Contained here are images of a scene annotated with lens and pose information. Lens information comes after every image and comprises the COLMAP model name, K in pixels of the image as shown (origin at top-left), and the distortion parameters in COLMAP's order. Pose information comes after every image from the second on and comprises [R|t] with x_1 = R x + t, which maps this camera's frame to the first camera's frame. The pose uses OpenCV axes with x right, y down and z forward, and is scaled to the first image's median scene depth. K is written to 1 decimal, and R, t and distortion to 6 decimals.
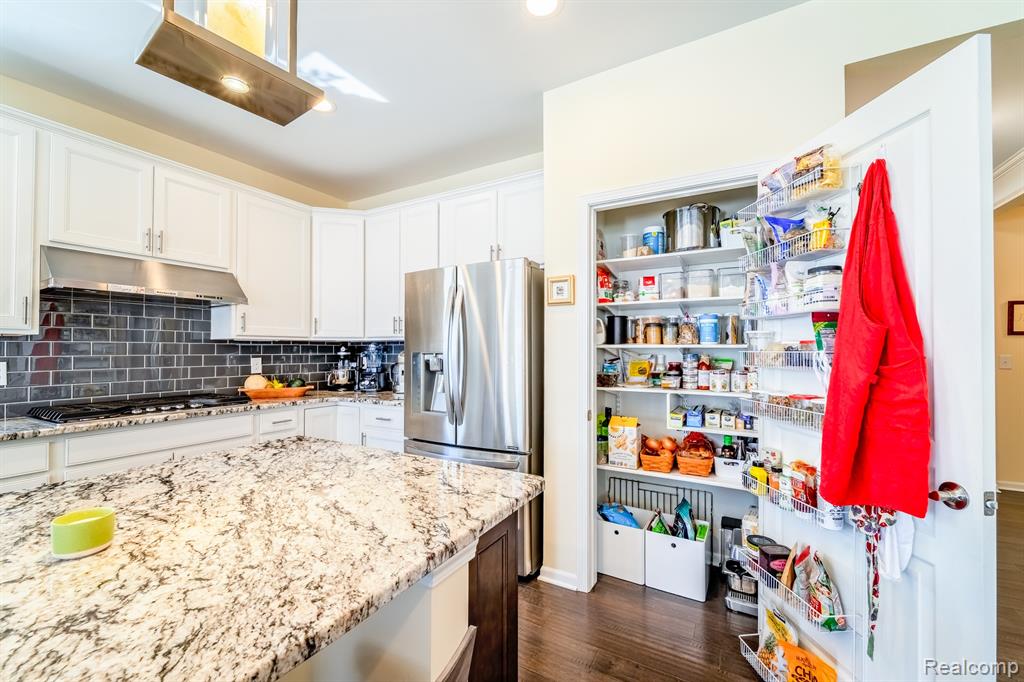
lens RADIAL K [[413.2, 0, 512.4], [0, 413.2, 342.0], [0, 0, 1]] dist [0.003456, -0.001614]
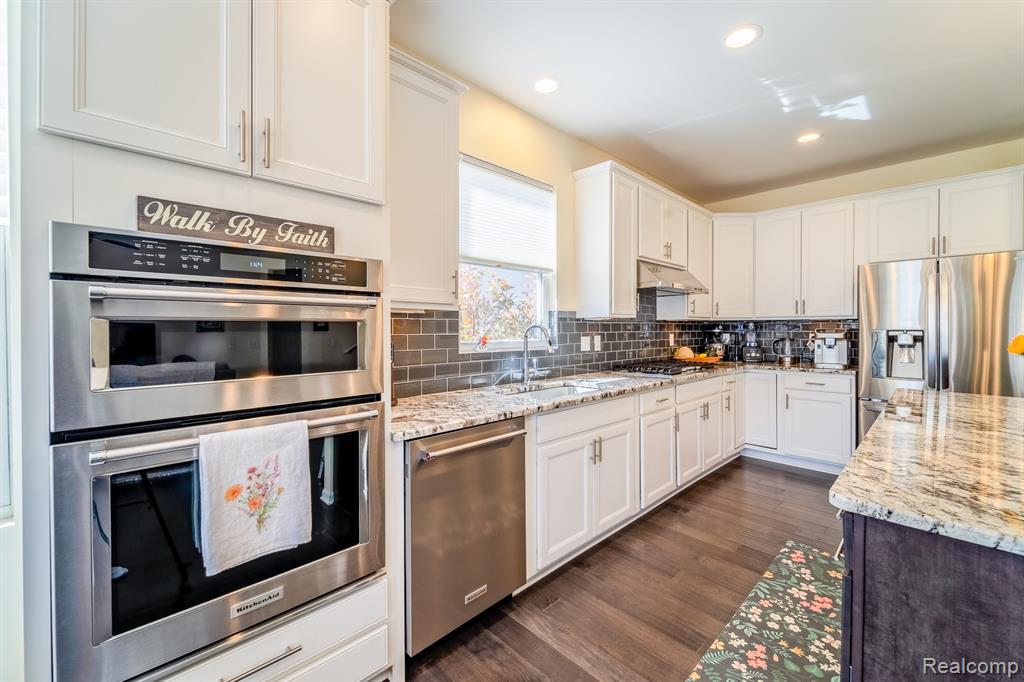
lens RADIAL K [[413.2, 0, 514.4], [0, 413.2, 330.4], [0, 0, 1]] dist [0.003456, -0.001614]
pose [[0.956354, -0.000894, -0.292210, -0.757878], [0.007739, 0.999722, 0.022269, -0.006124], [0.292109, -0.023558, 0.956095, -0.411100]]
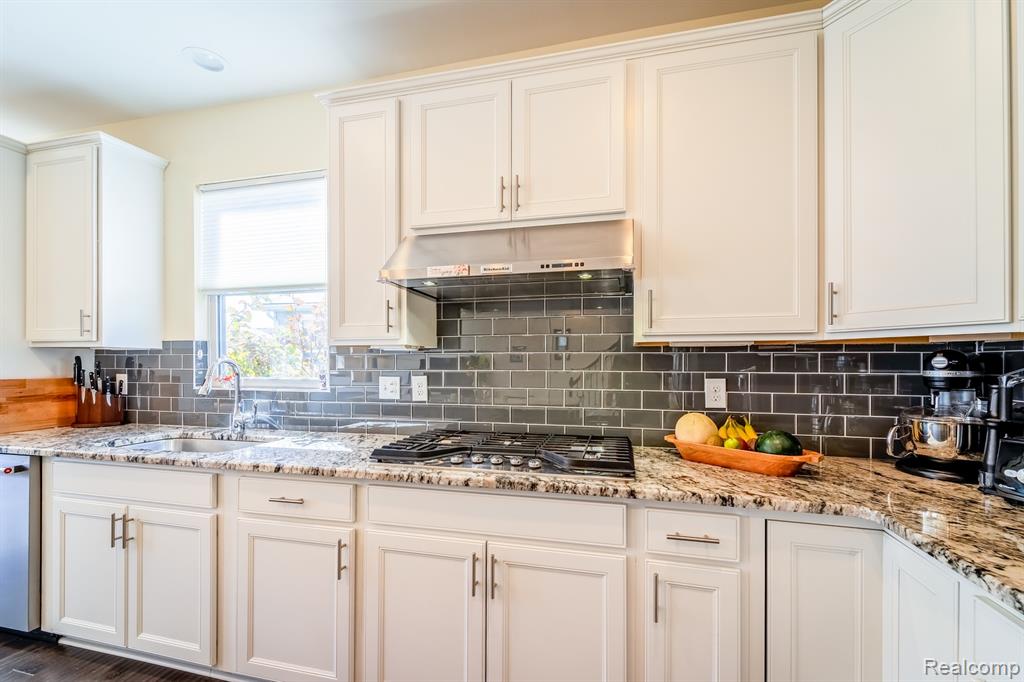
lens RADIAL K [[413.2, 0, 526.9], [0, 413.2, 361.8], [0, 0, 1]] dist [0.003456, -0.001614]
pose [[0.259189, -0.002499, -0.965823, -0.187719], [0.017604, 0.999843, 0.002137, 0.012791], [0.965666, -0.017557, 0.259192, 0.680333]]
